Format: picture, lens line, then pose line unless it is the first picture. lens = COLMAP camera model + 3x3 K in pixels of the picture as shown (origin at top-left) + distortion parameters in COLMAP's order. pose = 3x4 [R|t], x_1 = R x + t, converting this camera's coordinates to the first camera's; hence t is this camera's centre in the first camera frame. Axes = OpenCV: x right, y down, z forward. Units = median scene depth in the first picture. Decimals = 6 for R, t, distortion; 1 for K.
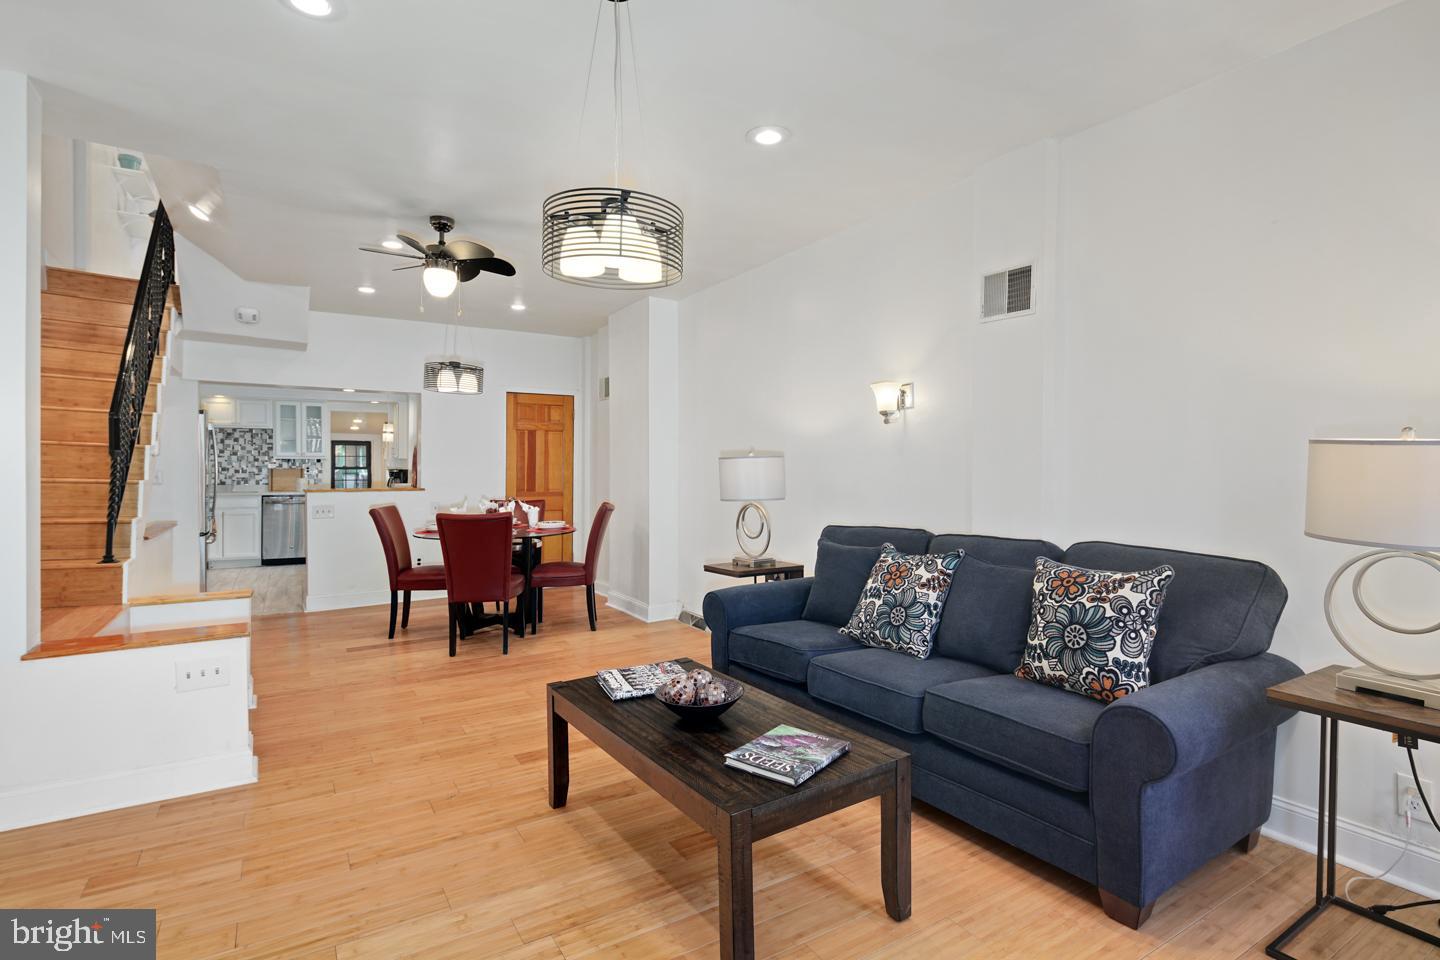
lens RADIAL K [[710.1, 0, 727.9], [0, 710.1, 475.1], [0, 0, 1]] dist [0.006314, -0.003045]
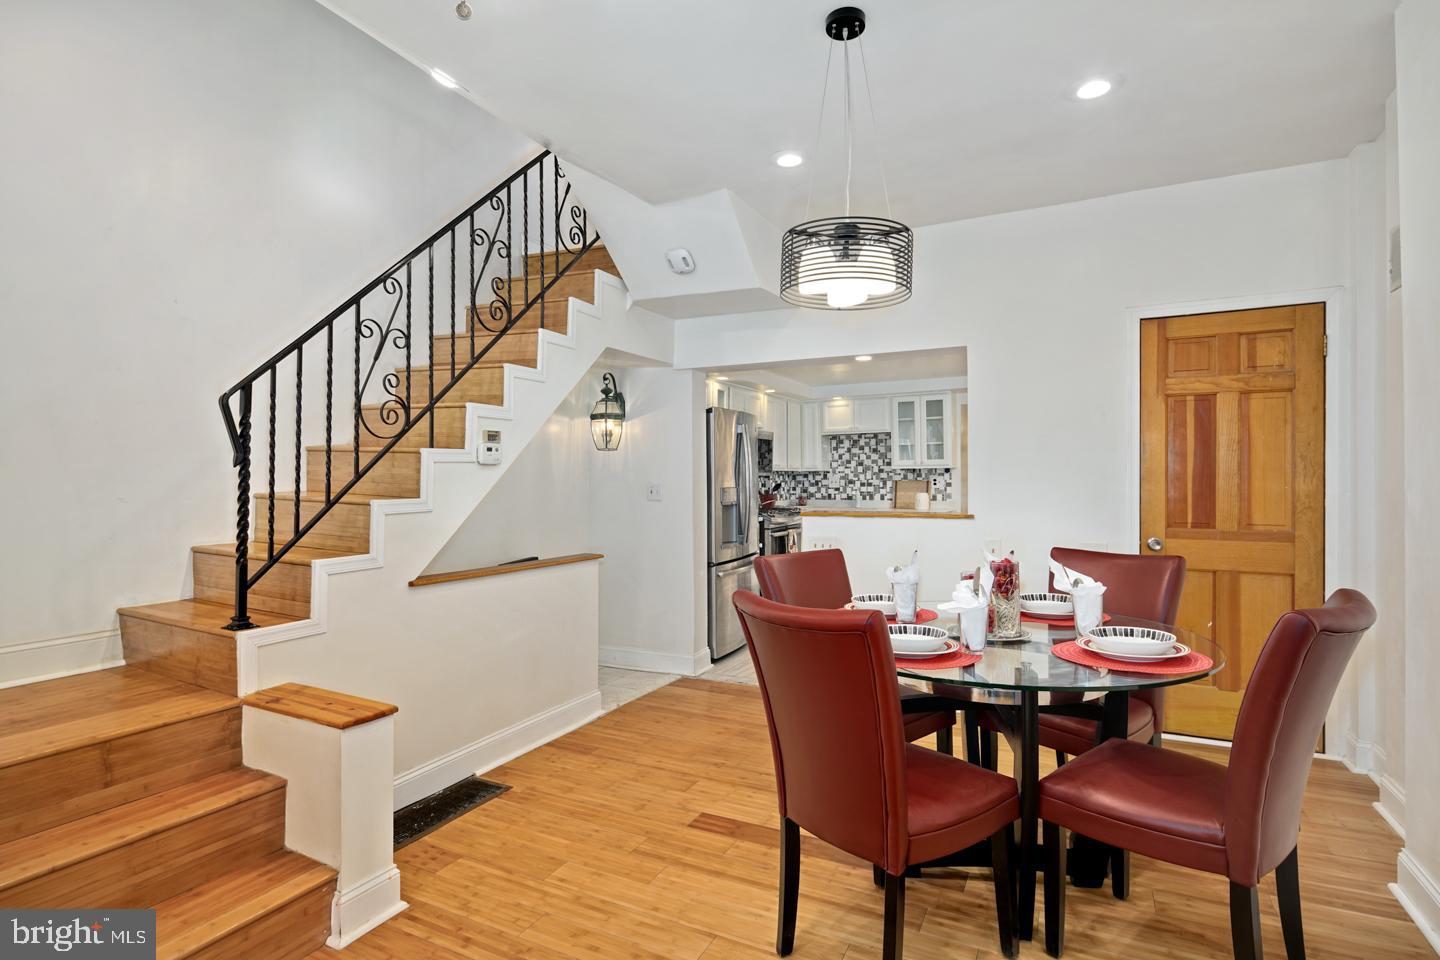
lens RADIAL K [[710.1, 0, 732.0], [0, 710.1, 491.8], [0, 0, 1]] dist [0.006314, -0.003045]
pose [[0.517110, 0.007764, -0.855884, -0.057273], [-0.001412, 0.999965, 0.008218, -0.005091], [0.855918, -0.003041, 0.517103, 0.704687]]
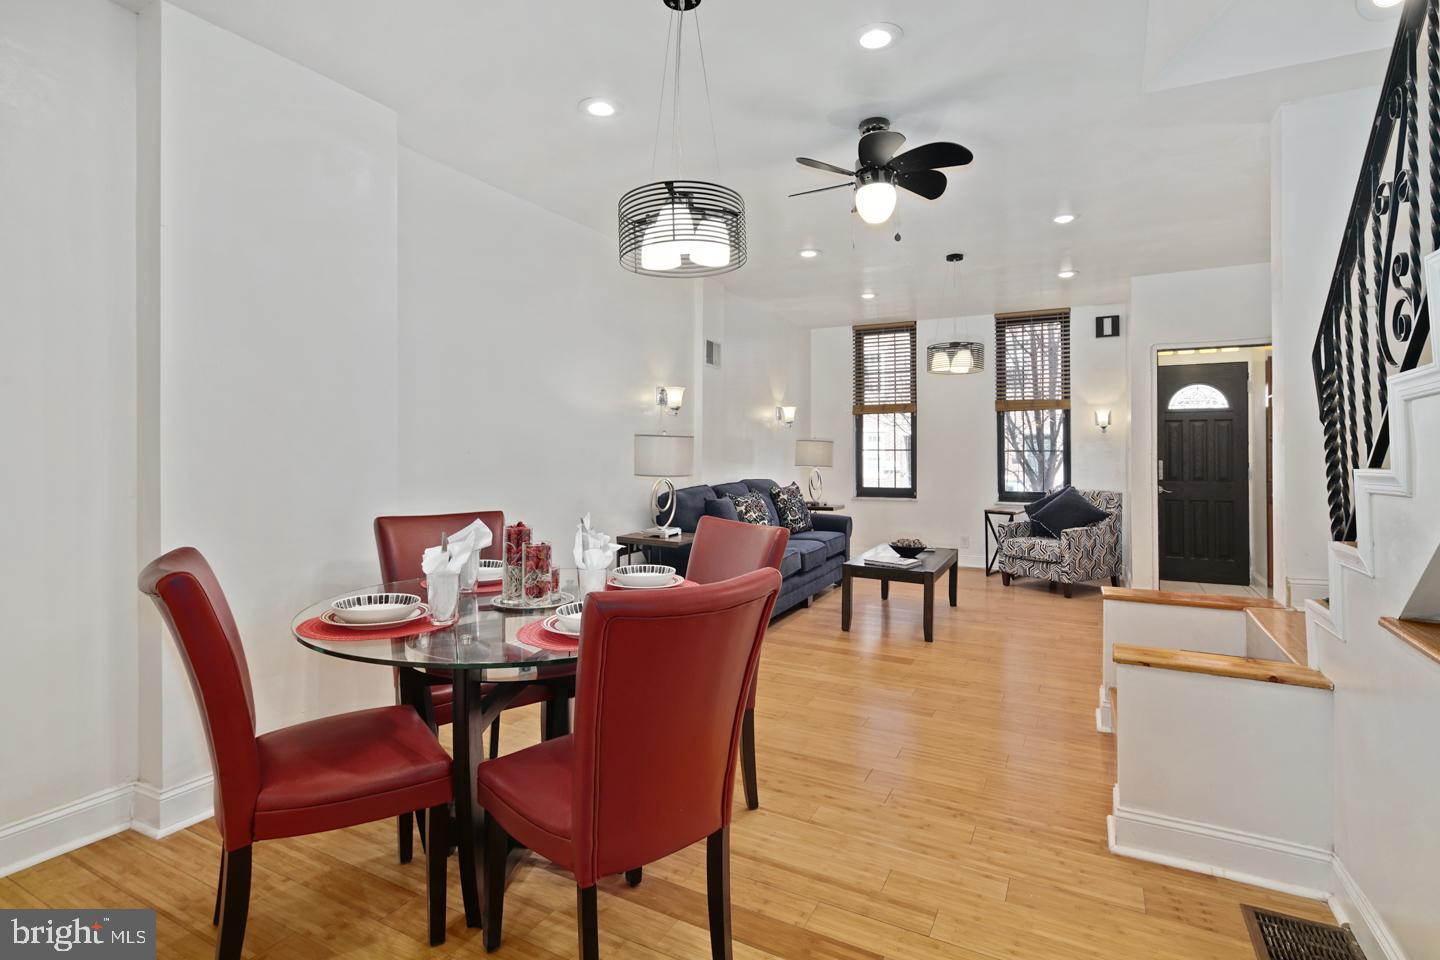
lens RADIAL K [[710.1, 0, 724.1], [0, 710.1, 441.9], [0, 0, 1]] dist [0.006314, -0.003045]
pose [[-0.506469, 0.009665, 0.862204, -0.751600], [0.004123, 0.999953, -0.008787, -0.004528], [-0.862249, -0.000896, -0.506485, 1.169146]]
